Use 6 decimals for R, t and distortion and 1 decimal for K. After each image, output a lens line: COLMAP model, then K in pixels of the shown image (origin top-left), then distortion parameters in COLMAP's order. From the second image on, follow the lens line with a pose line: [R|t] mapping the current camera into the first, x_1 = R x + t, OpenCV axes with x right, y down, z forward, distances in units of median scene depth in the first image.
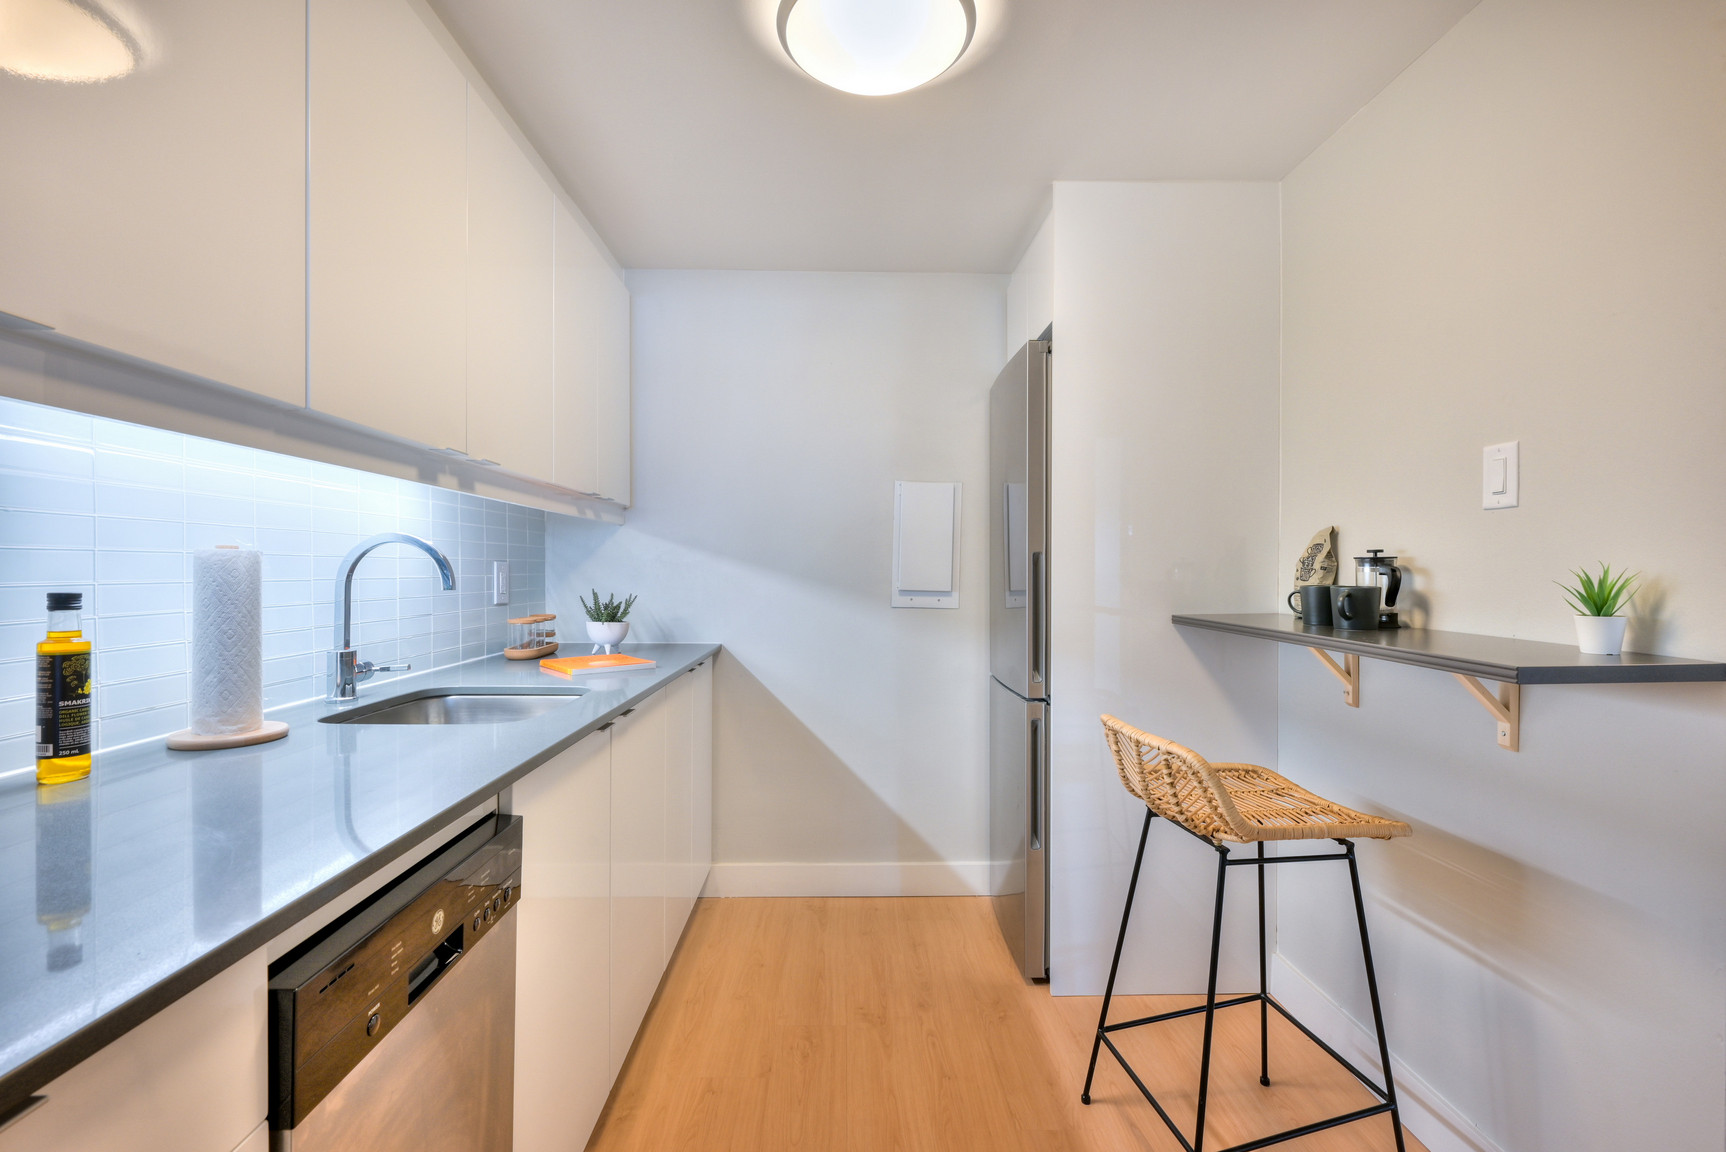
lens RADIAL K [[758.7, 0, 856.0], [0, 758.7, 571.9], [0, 0, 1]] dist [0.001116, 0.000312]
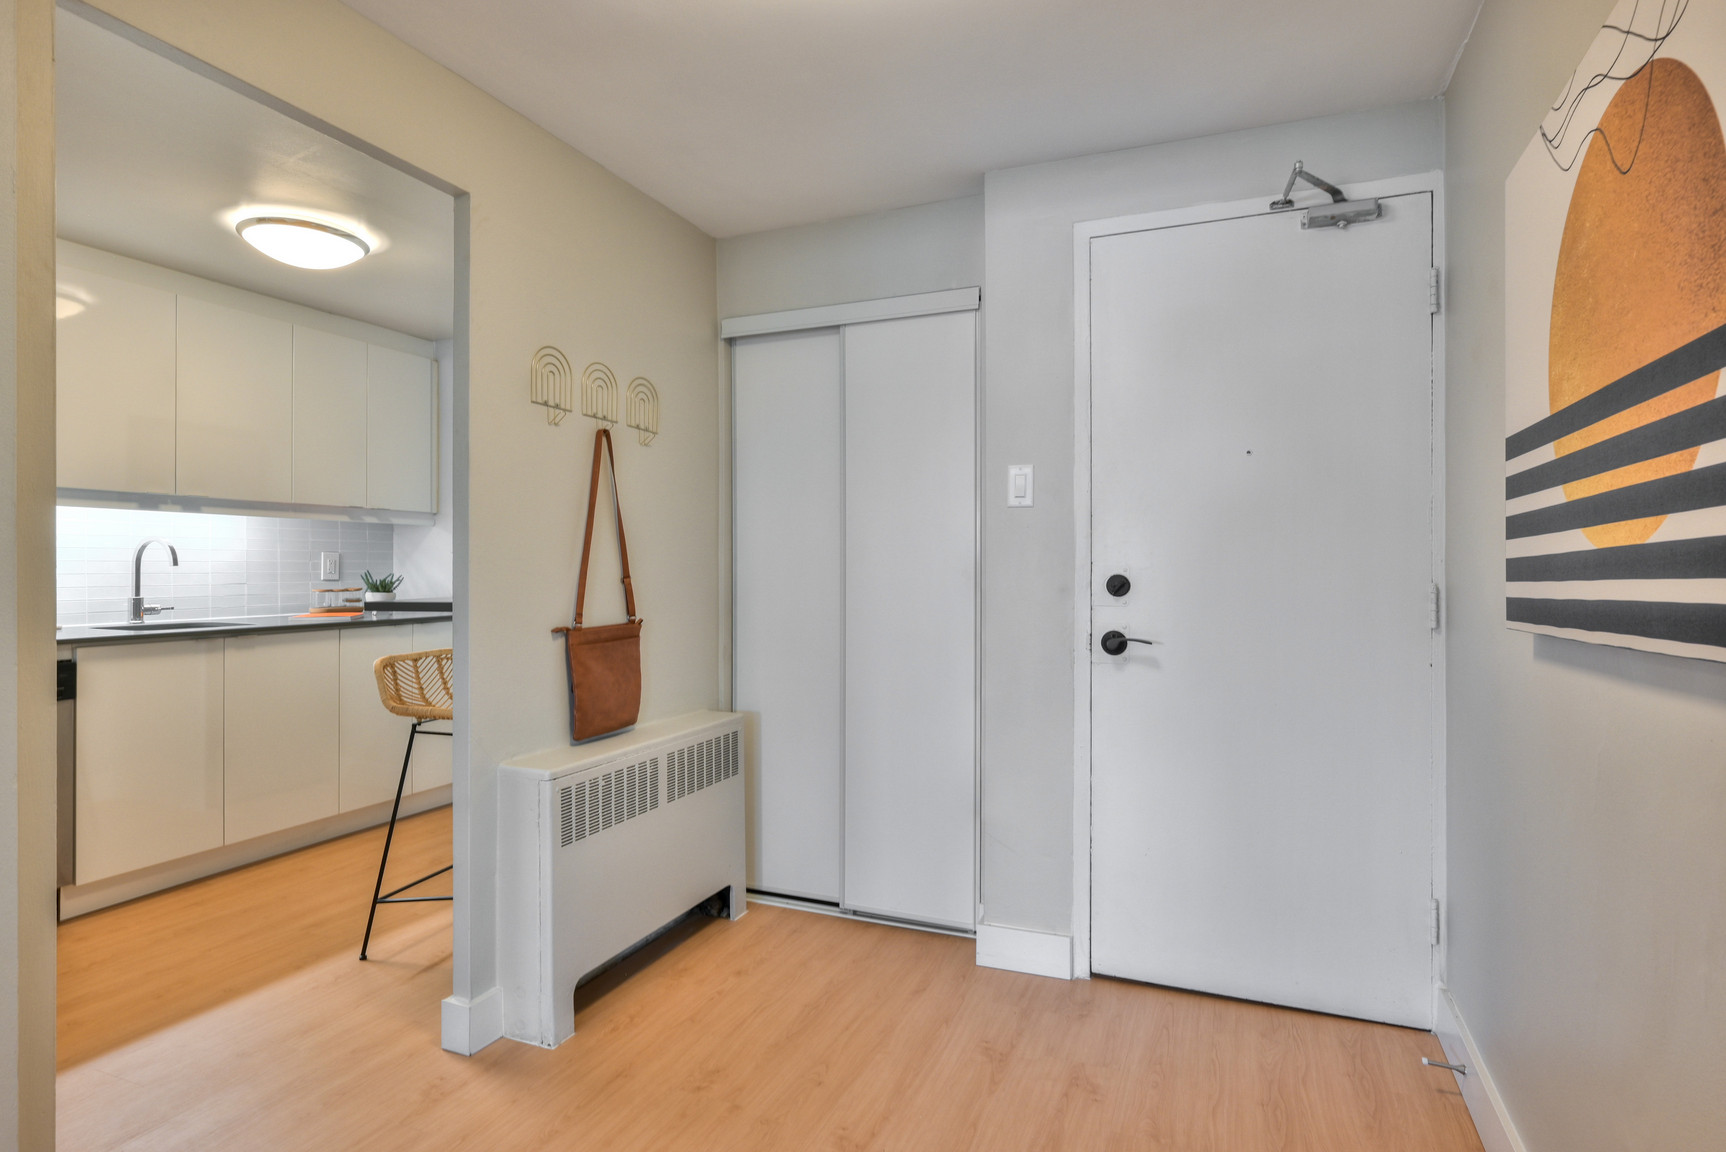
lens RADIAL K [[898.3, 0, 860.6], [0, 898.3, 566.4], [0, 0, 1]] dist [-0.004743, 0.000135]
pose [[0.913913, -0.001053, -0.405908, 1.769791], [-0.000323, 0.999994, -0.003323, 0.029039], [0.405910, 0.003168, 0.913908, -0.302334]]
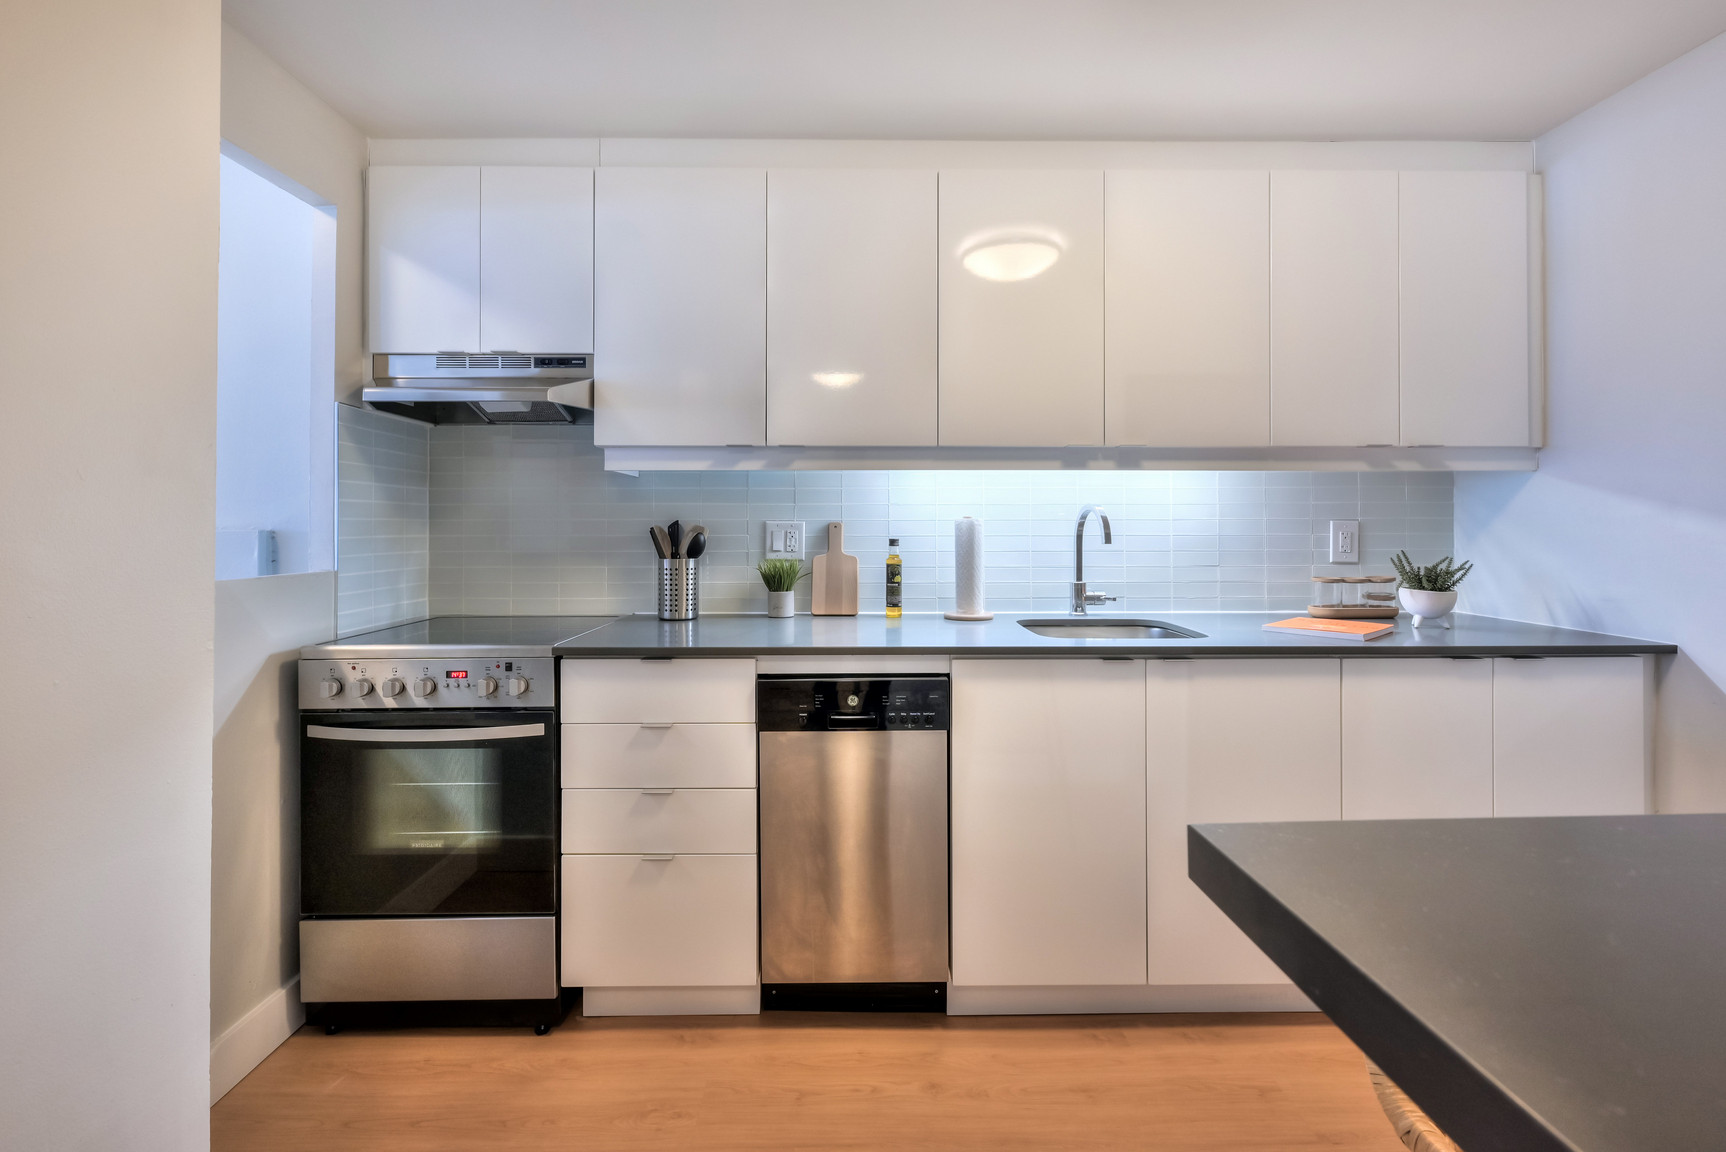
lens RADIAL K [[740.1, 0, 857.2], [0, 740.1, 521.2], [0, 0, 1]] dist [0.000278, 0.000337]
pose [[-0.018727, -0.009275, -0.999782, 0.749949], [-0.002155, 0.999955, -0.009236, -0.003480], [0.999822, 0.001981, -0.018746, 0.538812]]
